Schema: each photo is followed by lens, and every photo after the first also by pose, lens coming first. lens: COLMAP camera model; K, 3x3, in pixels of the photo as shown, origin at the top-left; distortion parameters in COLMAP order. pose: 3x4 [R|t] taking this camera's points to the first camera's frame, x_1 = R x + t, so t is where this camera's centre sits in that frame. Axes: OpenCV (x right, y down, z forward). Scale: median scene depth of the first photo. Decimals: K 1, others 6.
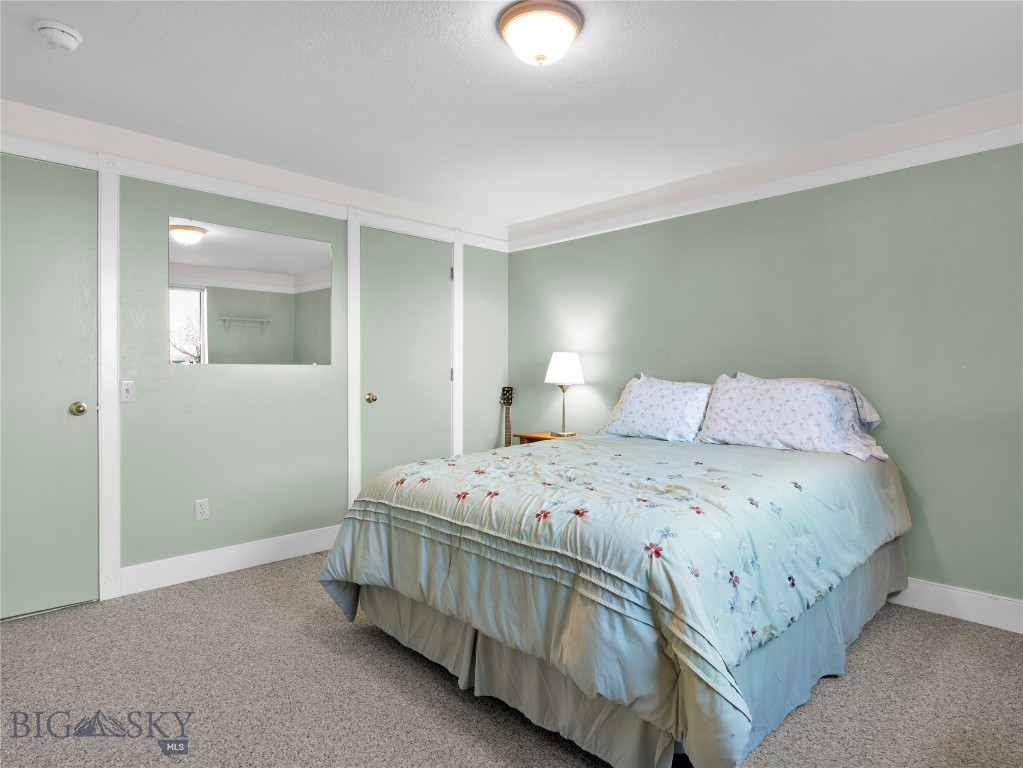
lens RADIAL K [[597.5, 0, 515.3], [0, 597.5, 391.5], [0, 0, 1]] dist [-0.021034, 0.000266]
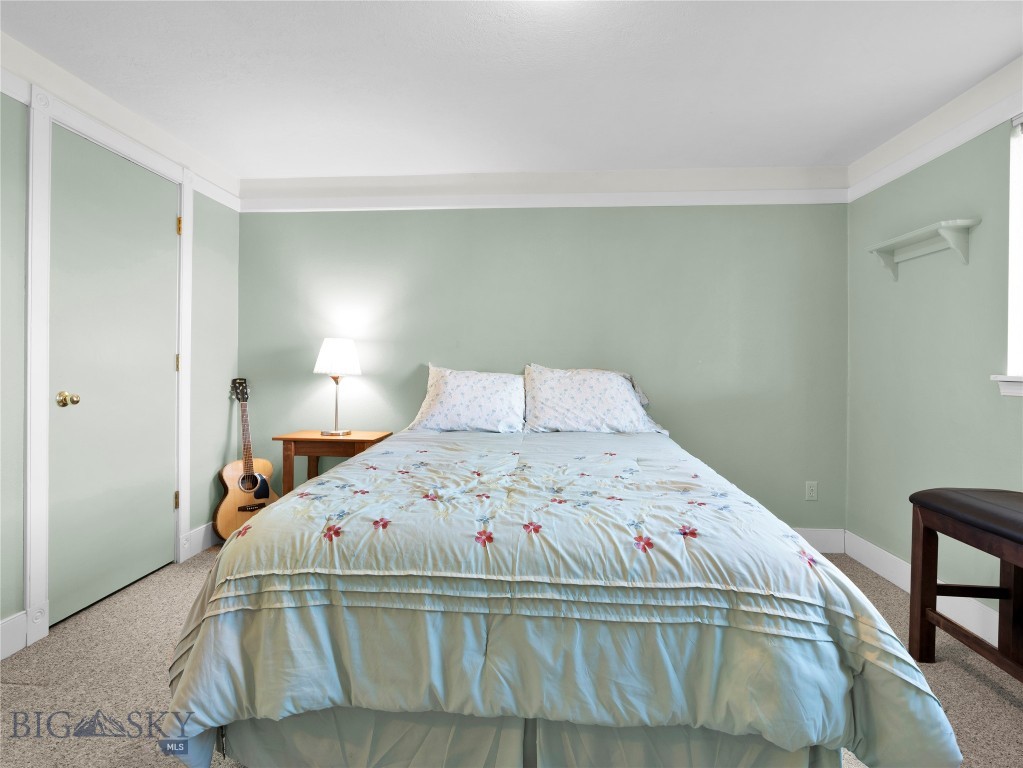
lens RADIAL K [[528.2, 0, 507.4], [0, 528.2, 376.3], [0, 0, 1]] dist [-0.014456, 0.000730]
pose [[0.748252, -0.008240, 0.663363, -0.426267], [0.009852, 0.999951, 0.001308, -0.015553], [-0.663341, 0.005557, 0.748297, 0.452454]]
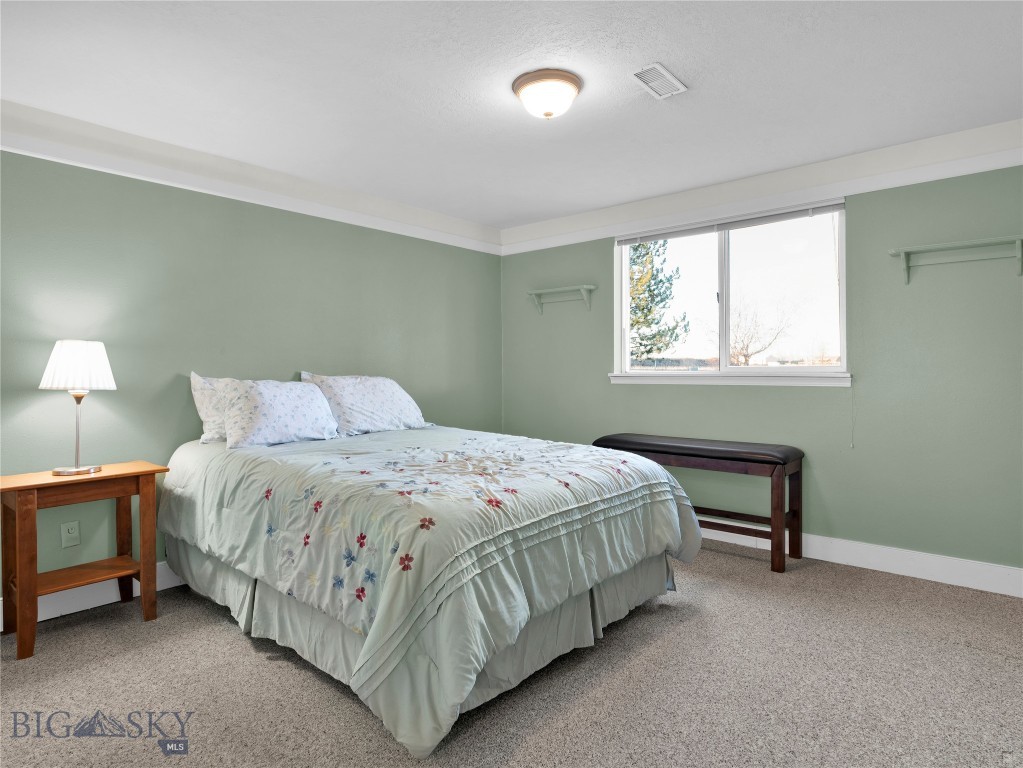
lens RADIAL K [[573.7, 0, 511.5], [0, 573.7, 384.0], [0, 0, 1]] dist [-0.005580, -0.000436]
pose [[-0.093430, -0.024874, 0.995315, -0.987102], [0.034475, 0.999008, 0.028202, -0.036286], [-0.995029, 0.036948, -0.092480, 1.046664]]
